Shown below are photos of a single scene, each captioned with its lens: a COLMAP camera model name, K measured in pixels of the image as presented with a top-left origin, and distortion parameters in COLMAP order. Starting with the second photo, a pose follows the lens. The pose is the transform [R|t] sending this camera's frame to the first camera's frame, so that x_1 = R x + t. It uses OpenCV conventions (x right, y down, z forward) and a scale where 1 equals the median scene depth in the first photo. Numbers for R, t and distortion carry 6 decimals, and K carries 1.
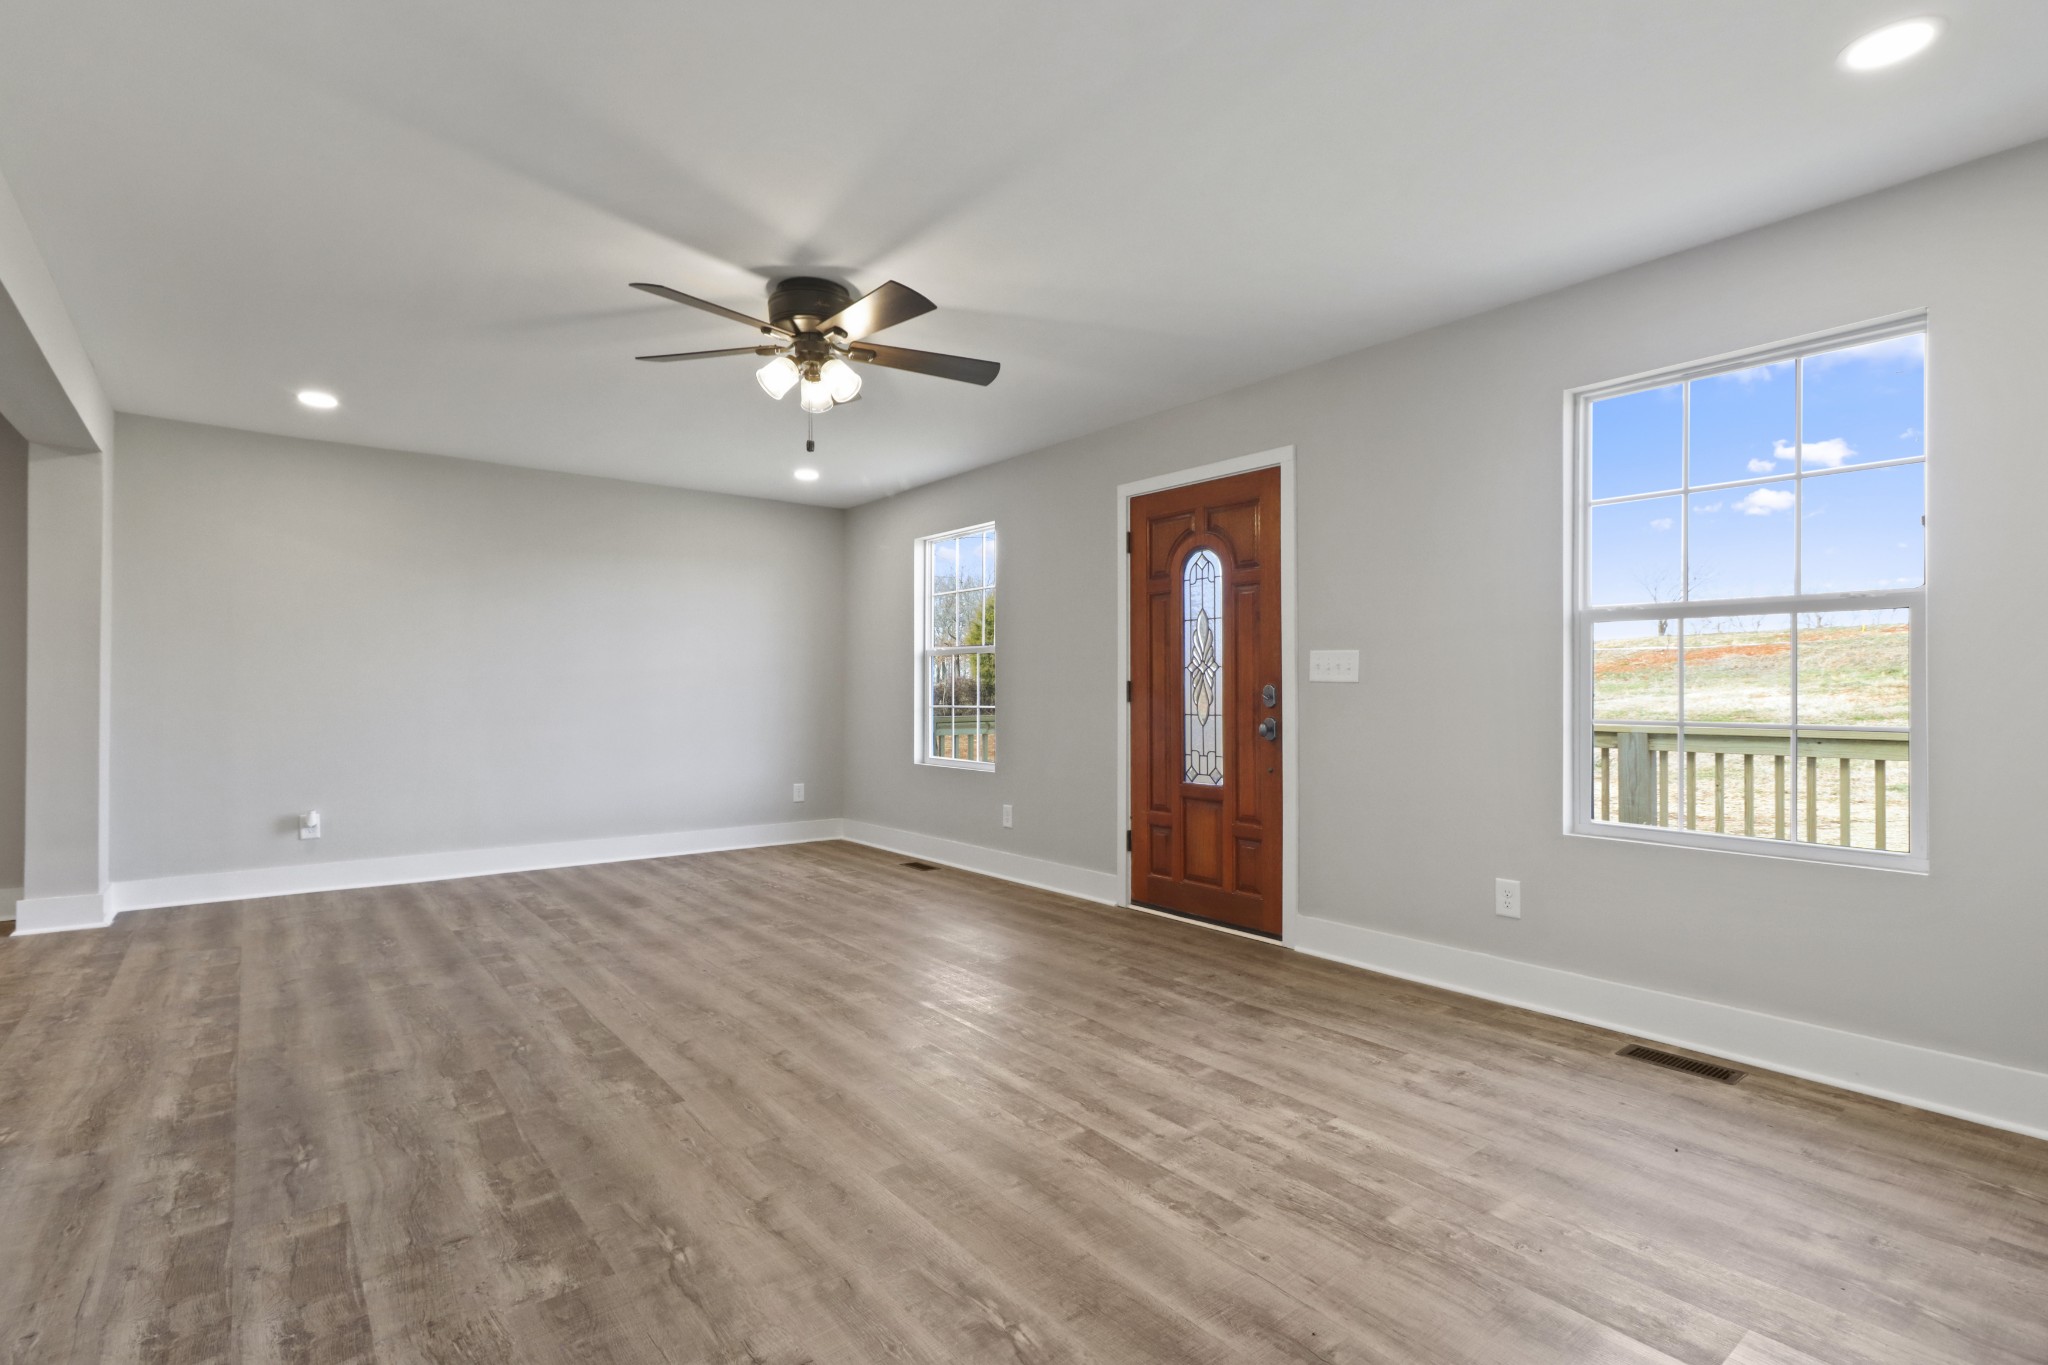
lens RADIAL K [[984.3, 0, 1024.0], [0, 984.3, 682.5], [0, 0, 1]] dist [-0.002368, -0.000679]
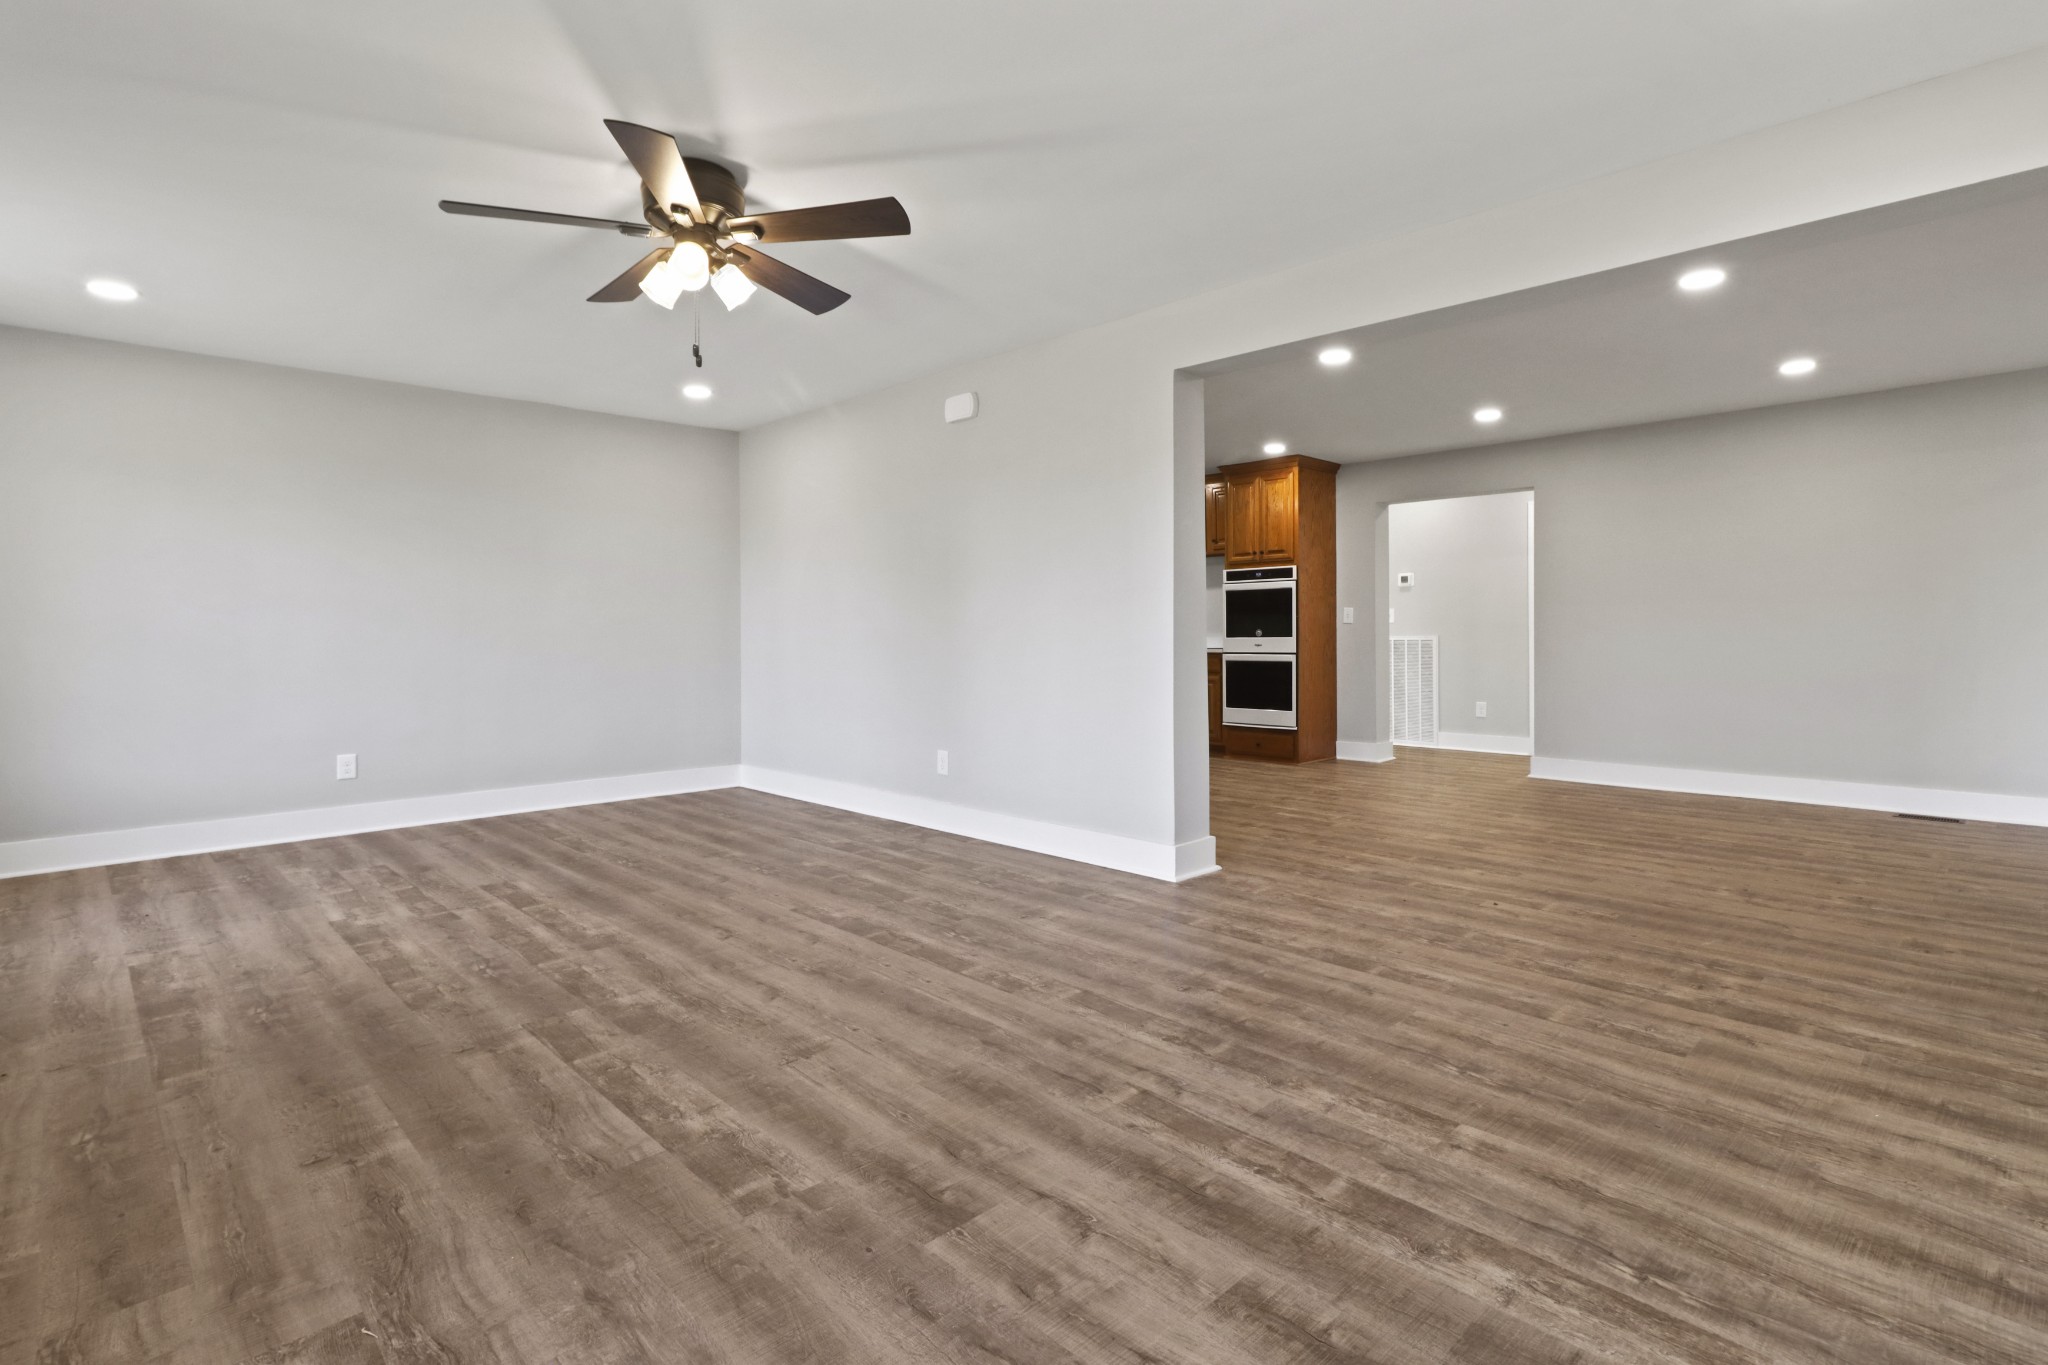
lens RADIAL K [[984.3, 0, 1024.0], [0, 984.3, 682.5], [0, 0, 1]] dist [-0.002368, -0.000679]
pose [[-0.995029, 0.005279, -0.099449, -0.408627], [0.001076, 0.999105, 0.042275, 0.019563], [0.099584, 0.041958, -0.994144, 1.840807]]
